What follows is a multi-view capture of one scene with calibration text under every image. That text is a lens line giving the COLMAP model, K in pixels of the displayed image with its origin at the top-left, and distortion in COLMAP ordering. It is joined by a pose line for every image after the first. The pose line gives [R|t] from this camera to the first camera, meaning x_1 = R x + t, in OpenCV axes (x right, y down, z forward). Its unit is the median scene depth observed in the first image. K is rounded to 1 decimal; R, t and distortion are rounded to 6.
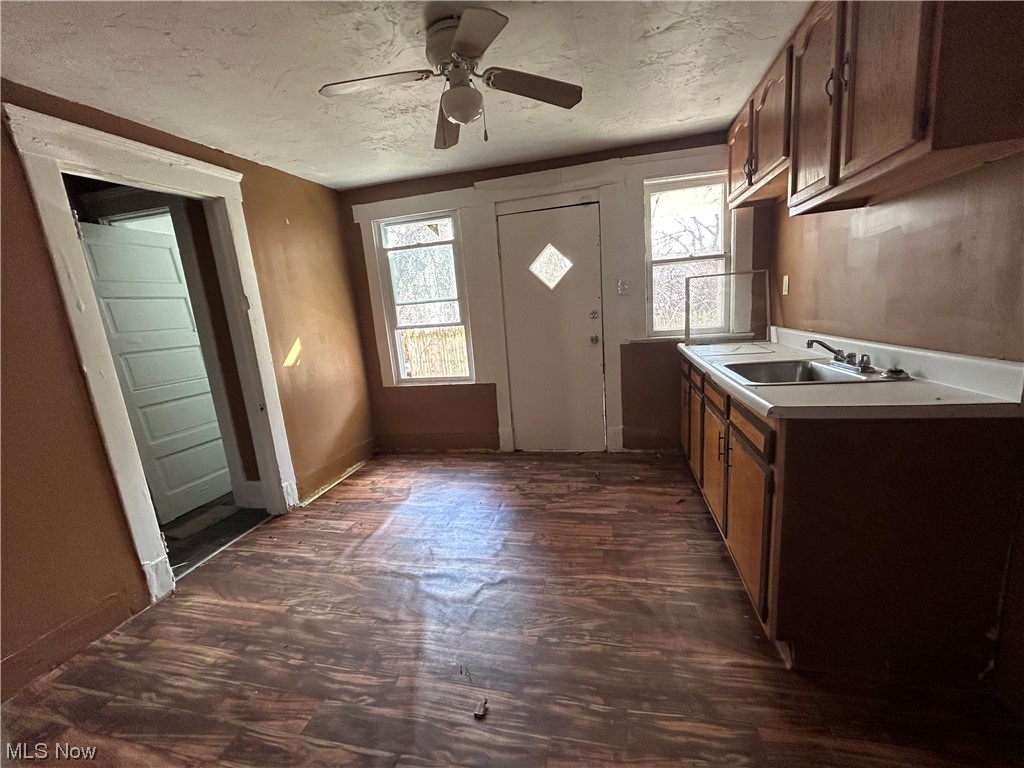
lens RADIAL K [[414.8, 0, 514.0], [0, 414.8, 384.6], [0, 0, 1]] dist [-0.001550, -0.000104]
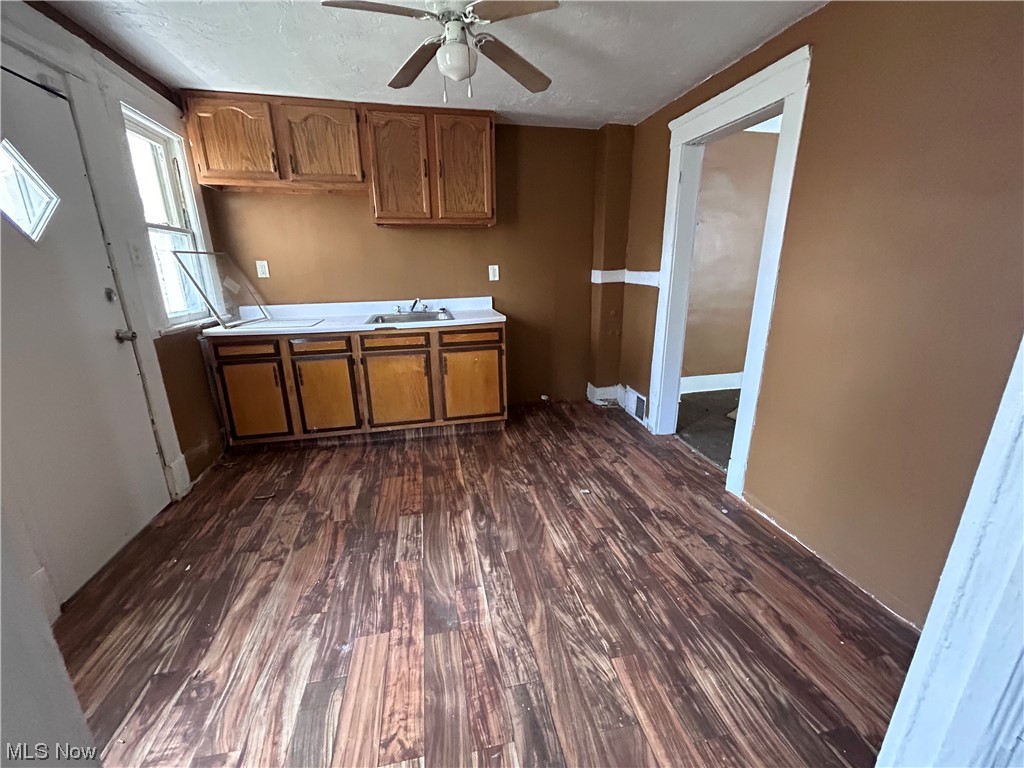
lens RADIAL K [[414.8, 0, 514.0], [0, 414.8, 384.6], [0, 0, 1]] dist [-0.001550, -0.000104]
pose [[-0.437225, -0.168142, 0.883494, -1.032386], [0.212036, 0.935403, 0.282953, -0.159097], [-0.873999, 0.311047, -0.373330, 1.274788]]
